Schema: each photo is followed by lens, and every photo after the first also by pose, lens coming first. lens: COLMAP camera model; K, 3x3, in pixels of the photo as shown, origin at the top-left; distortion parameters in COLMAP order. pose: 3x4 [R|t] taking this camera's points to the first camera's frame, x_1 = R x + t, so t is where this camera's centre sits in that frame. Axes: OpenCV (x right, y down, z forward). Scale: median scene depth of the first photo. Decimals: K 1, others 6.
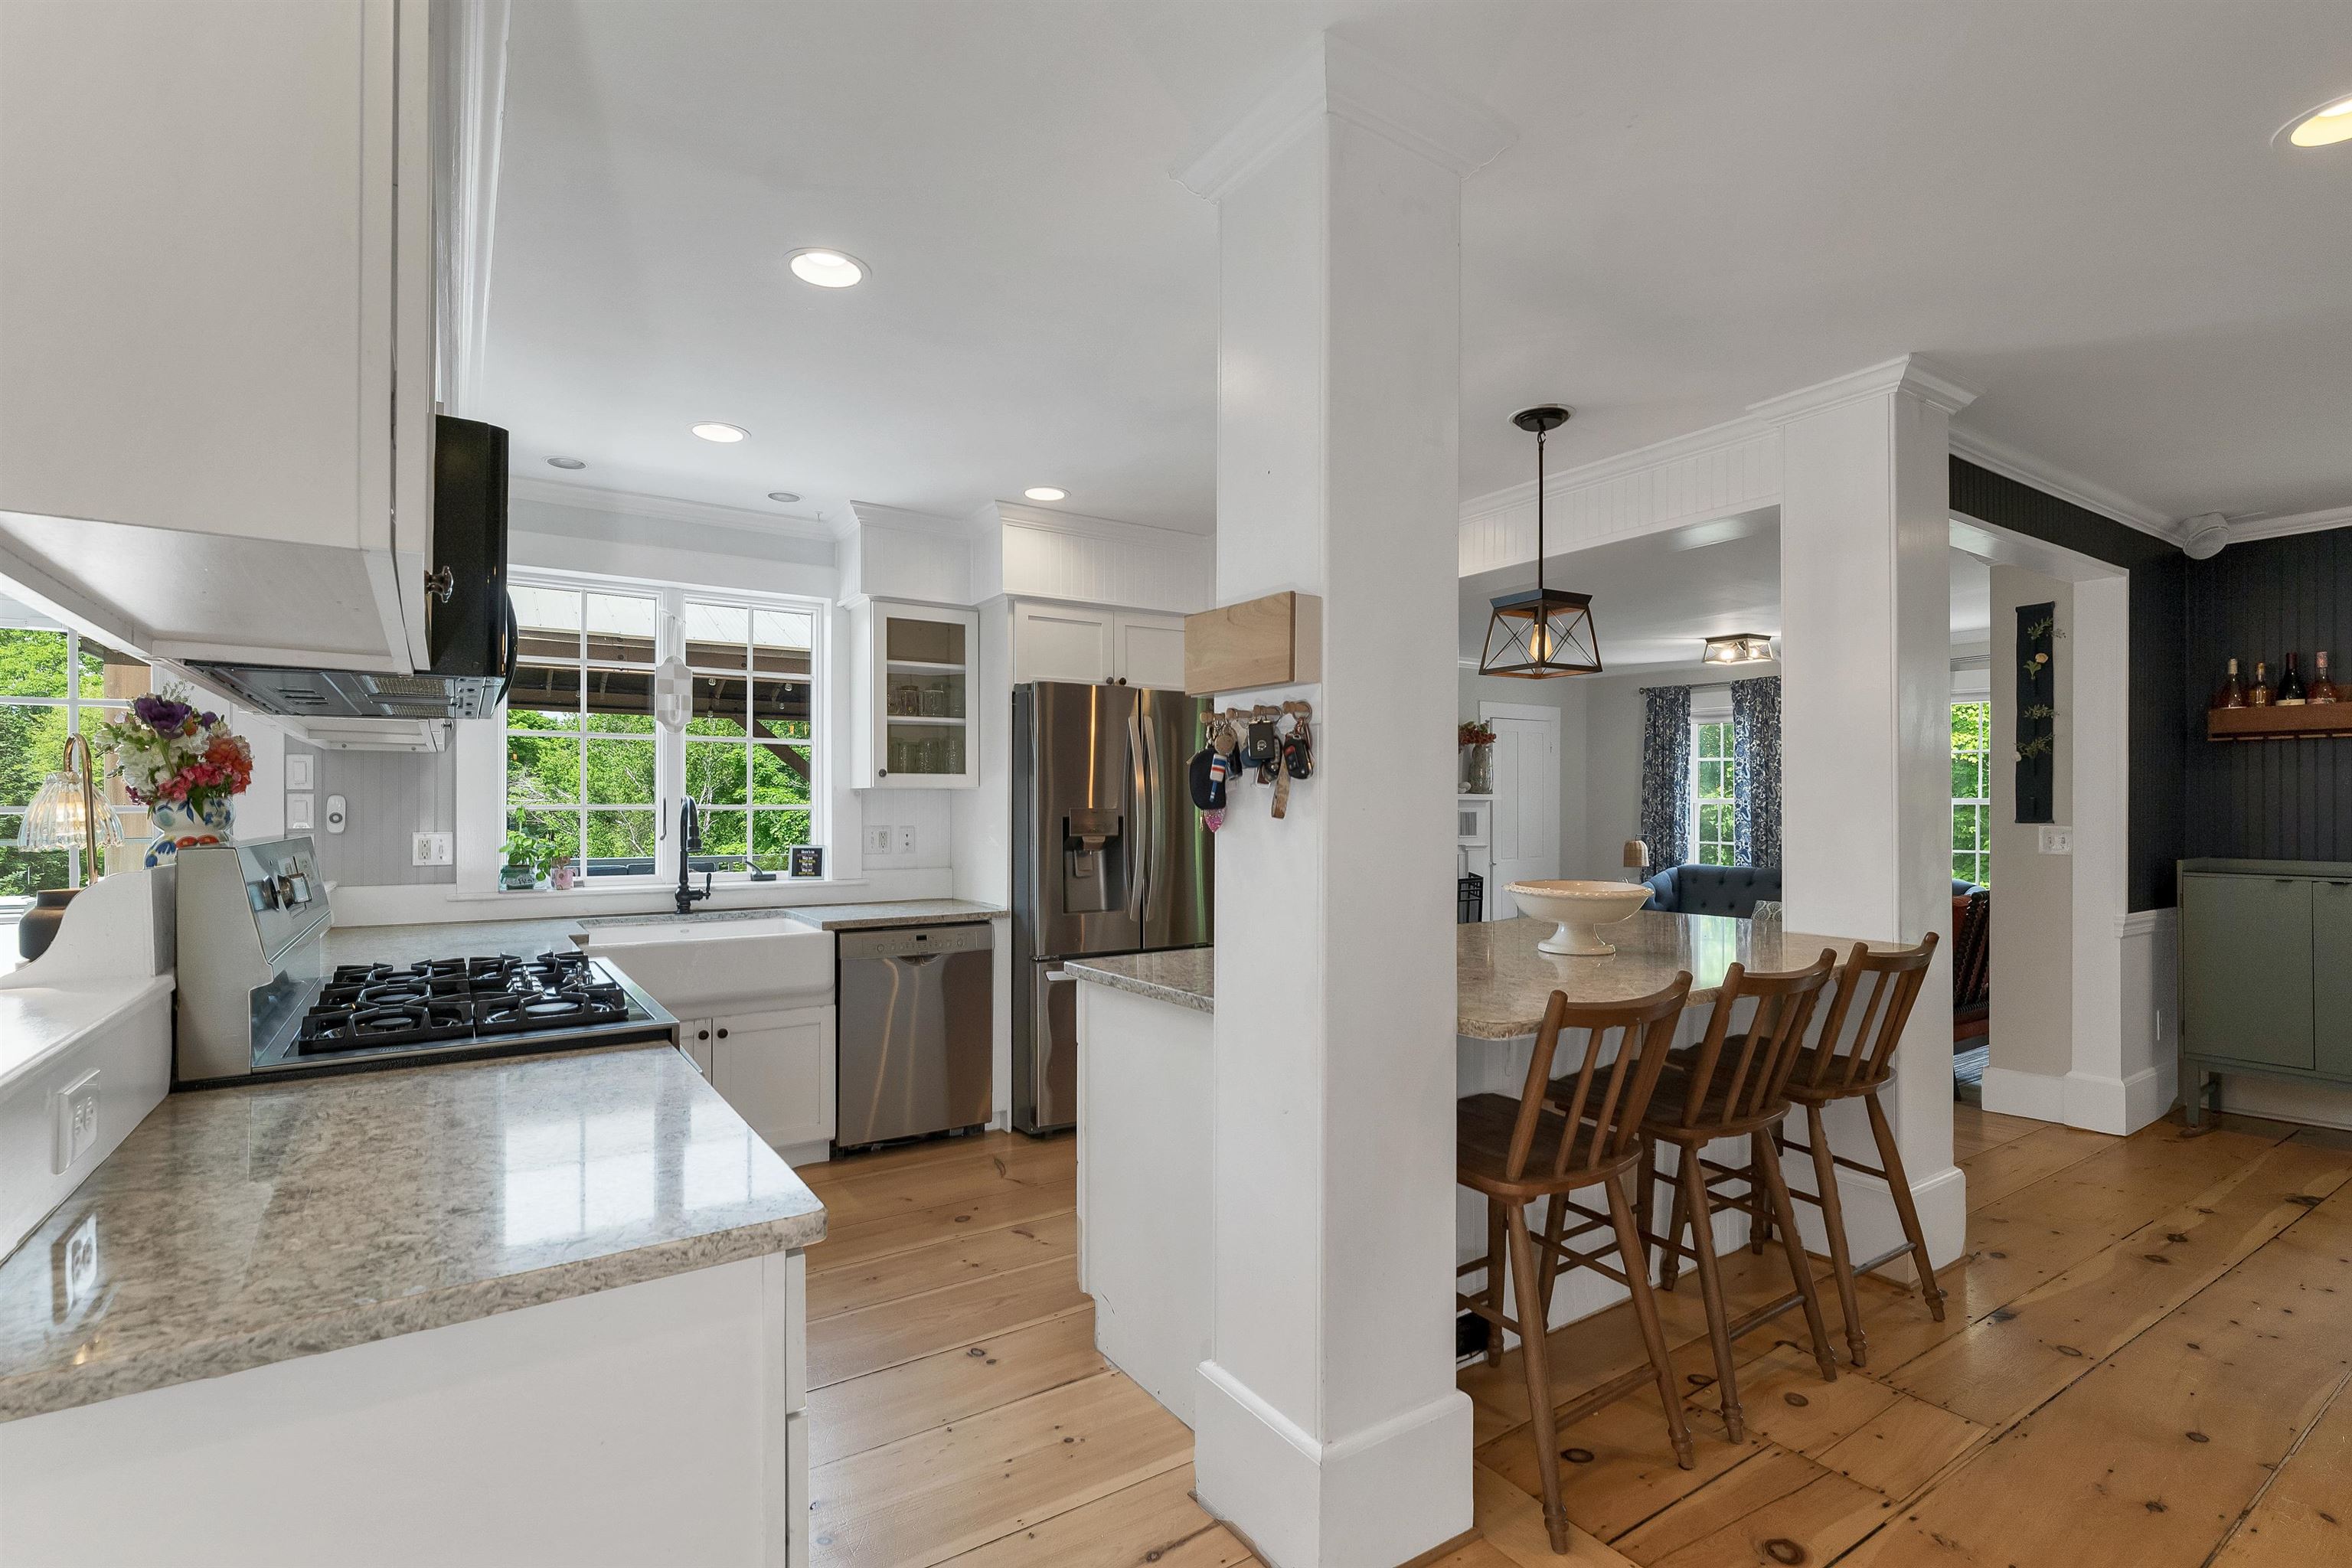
lens RADIAL K [[1085.9, 0, 1177.1], [0, 1085.9, 801.4], [0, 0, 1]] dist [-0.001118, -0.000706]
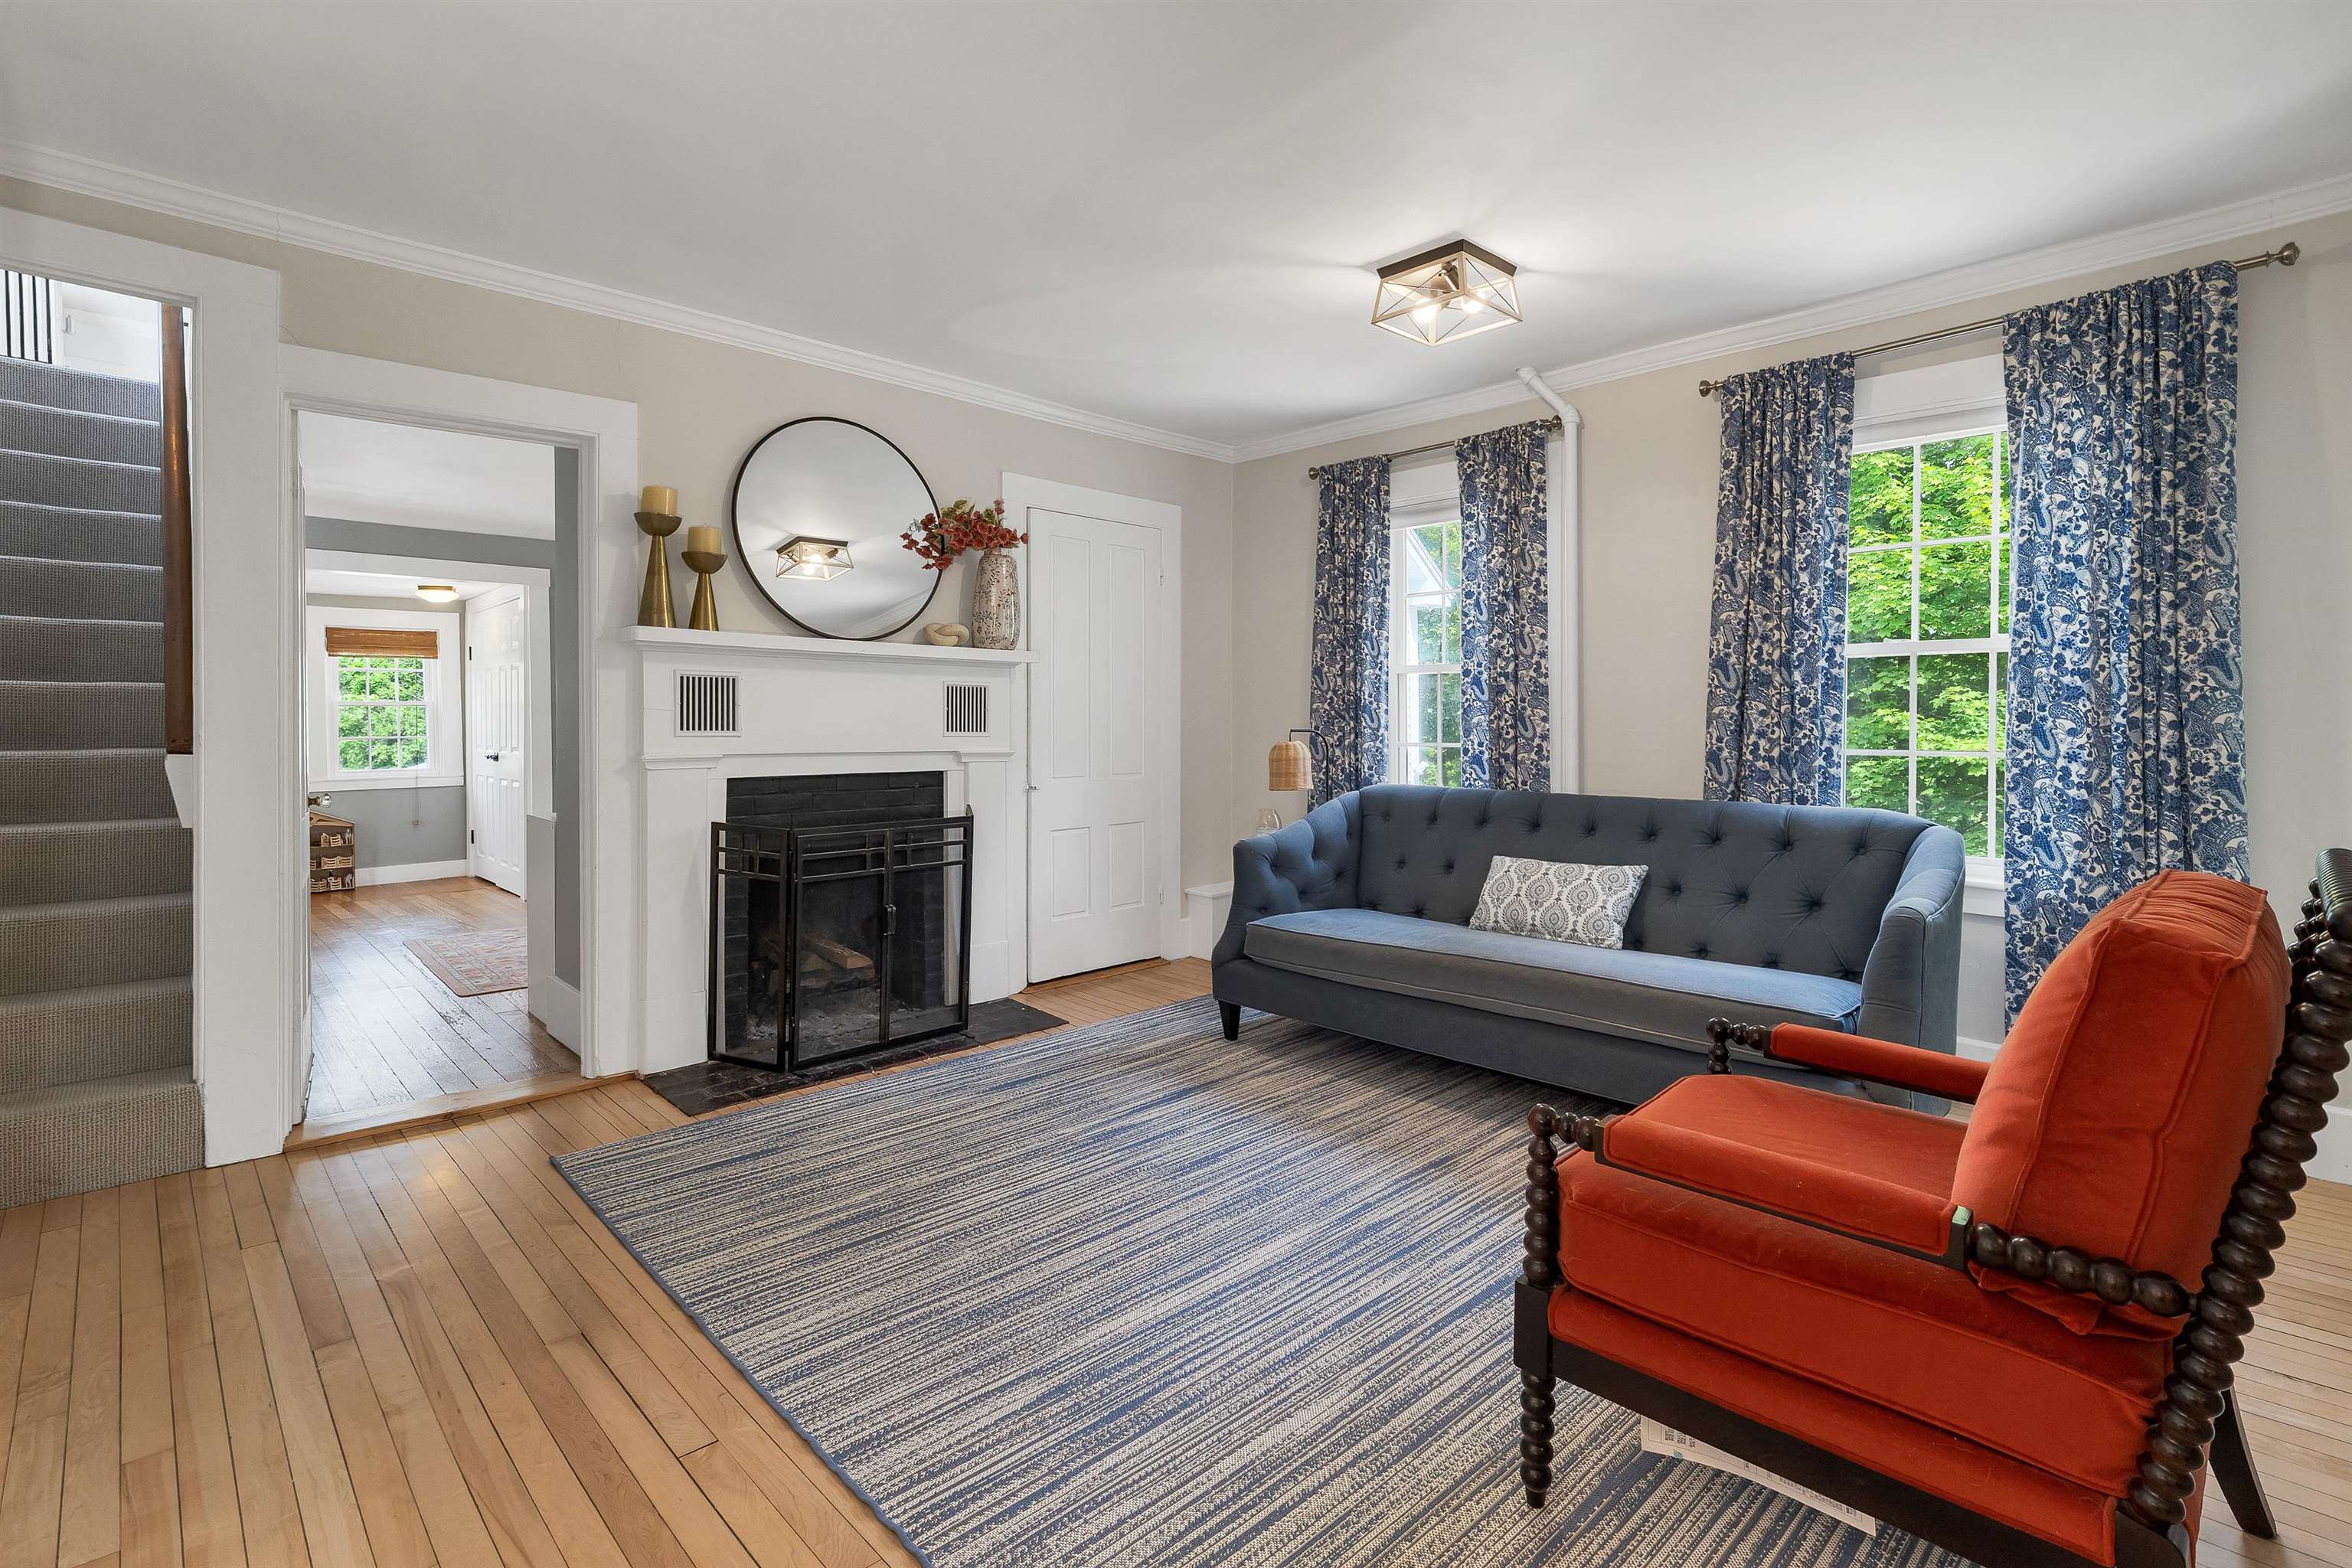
lens RADIAL K [[1089.5, 0, 1185.5], [0, 1089.5, 736.9], [0, 0, 1]] dist [-0.001809, -0.000280]
pose [[0.984201, -0.002436, 0.177036, 0.287840], [0.000425, 0.999935, 0.011398, 0.029170], [-0.177052, -0.011143, 0.984138, 0.501517]]
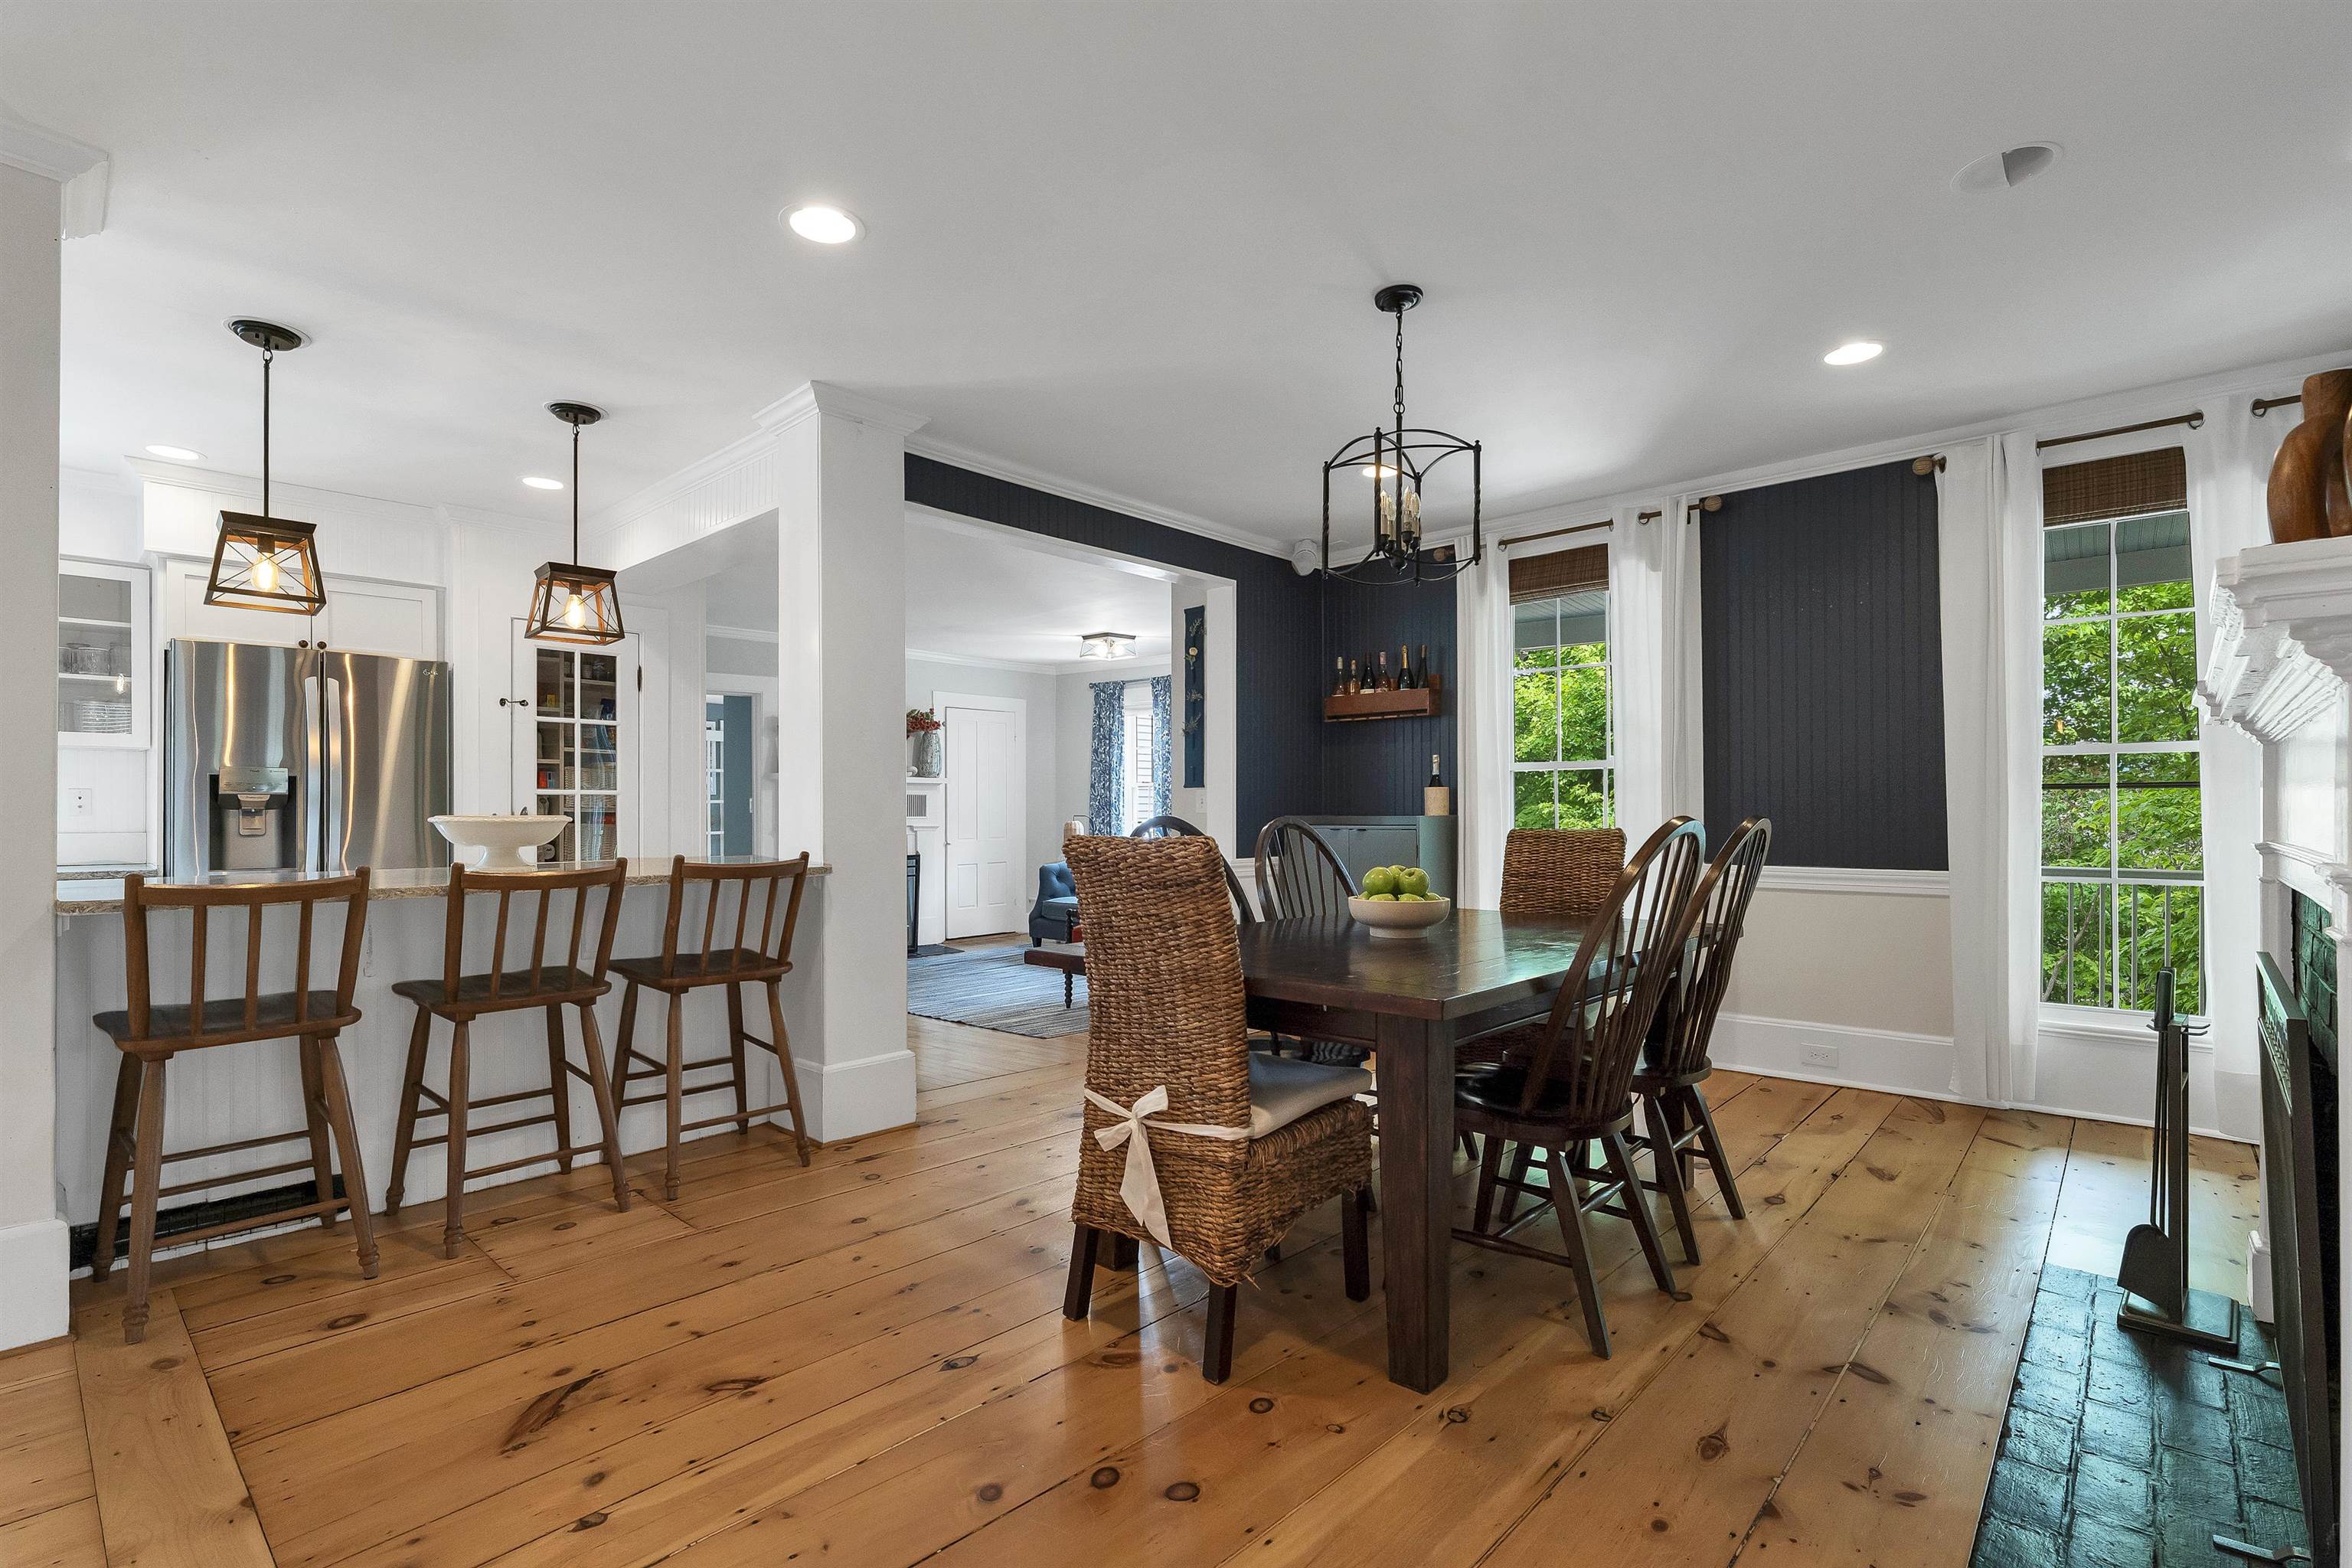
lens RADIAL K [[1085.9, 0, 1177.1], [0, 1085.9, 801.4], [0, 0, 1]] dist [-0.001118, -0.000706]
pose [[0.971584, 0.000166, 0.236693, 0.273483], [0.001270, 0.999982, -0.005913, 0.024255], [-0.236690, 0.006046, 0.971566, -0.099867]]
